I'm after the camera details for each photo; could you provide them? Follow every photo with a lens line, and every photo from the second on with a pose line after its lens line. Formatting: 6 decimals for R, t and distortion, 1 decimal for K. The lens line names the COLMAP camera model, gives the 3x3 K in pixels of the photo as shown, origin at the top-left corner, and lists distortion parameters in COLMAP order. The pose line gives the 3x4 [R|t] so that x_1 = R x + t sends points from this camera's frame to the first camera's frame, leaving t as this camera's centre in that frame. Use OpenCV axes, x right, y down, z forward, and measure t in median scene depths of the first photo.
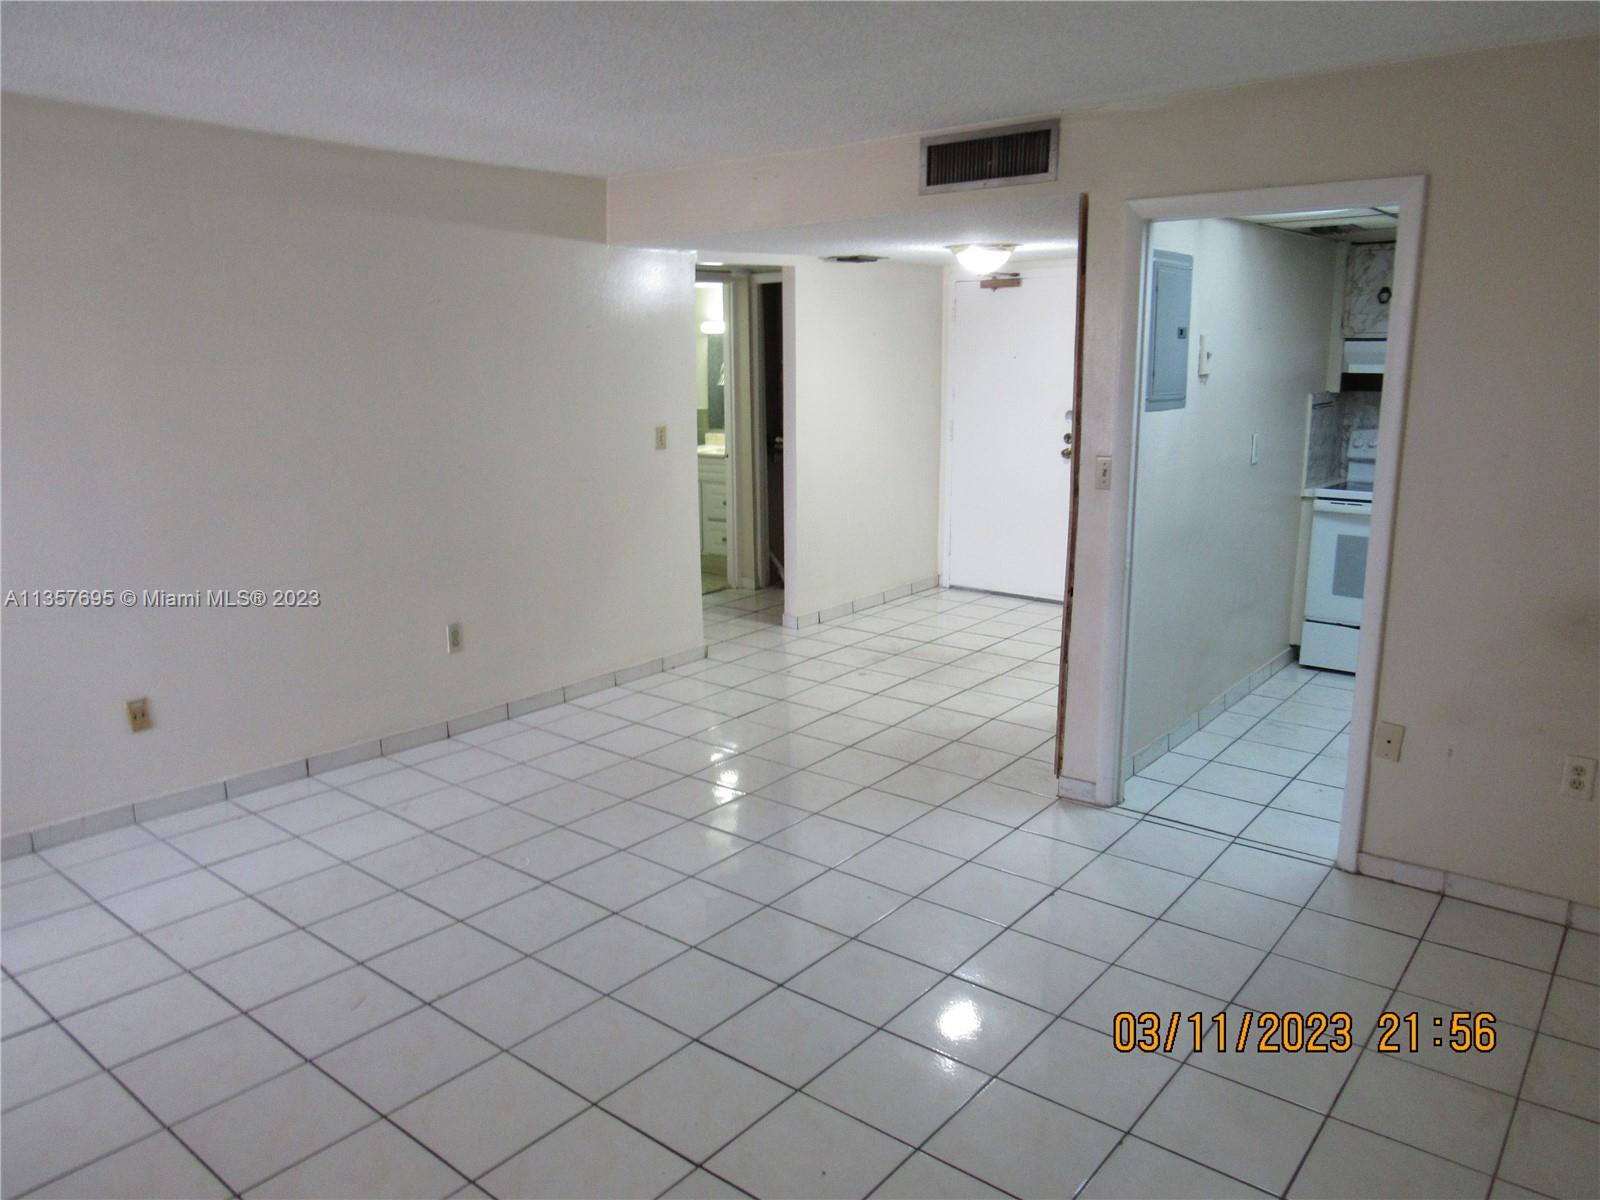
lens RADIAL K [[1137.6, 0, 797.6], [0, 1137.6, 602.6], [0, 0, 1]] dist [-0.034060, 0.006436]
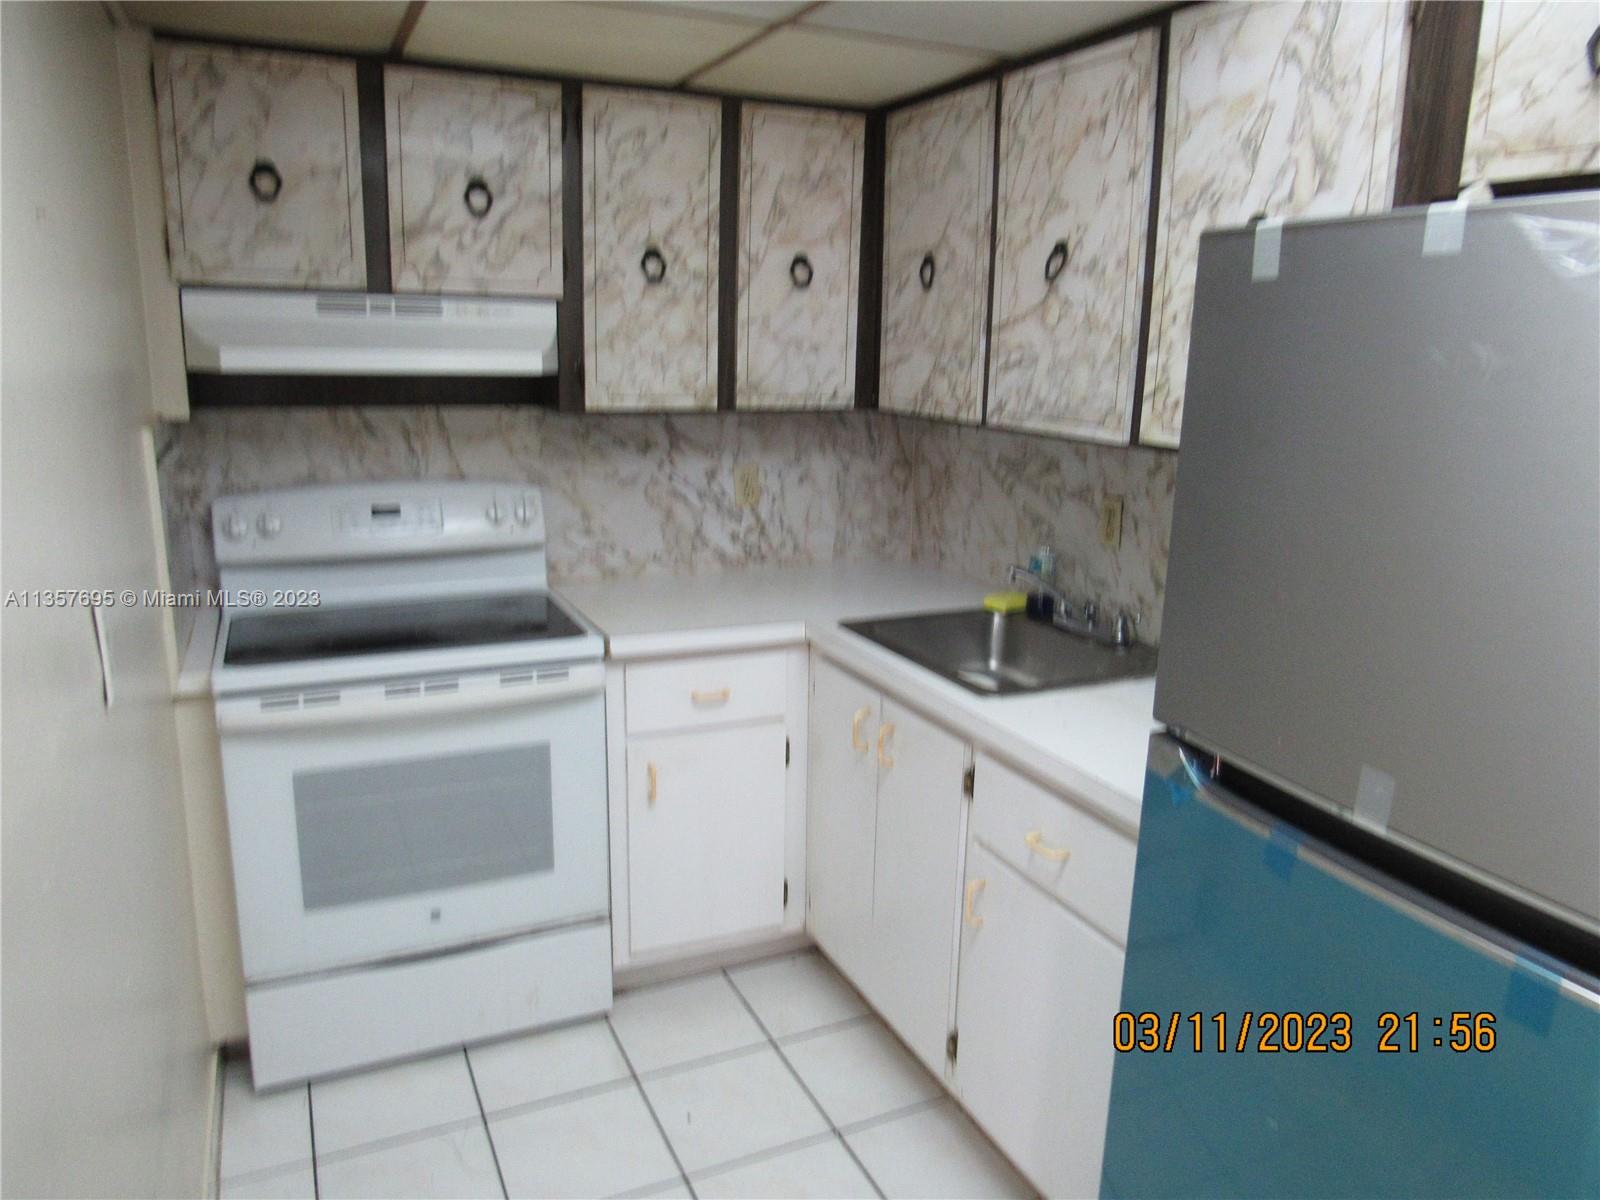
lens RADIAL K [[1137.6, 0, 800.6], [0, 1137.6, 601.8], [0, 0, 1]] dist [-0.034060, 0.006436]
pose [[0.436709, -0.187150, 0.879921, 0.210509], [0.174246, 0.977195, 0.121360, -0.135090], [-0.882567, 0.100324, 0.459360, 0.638313]]
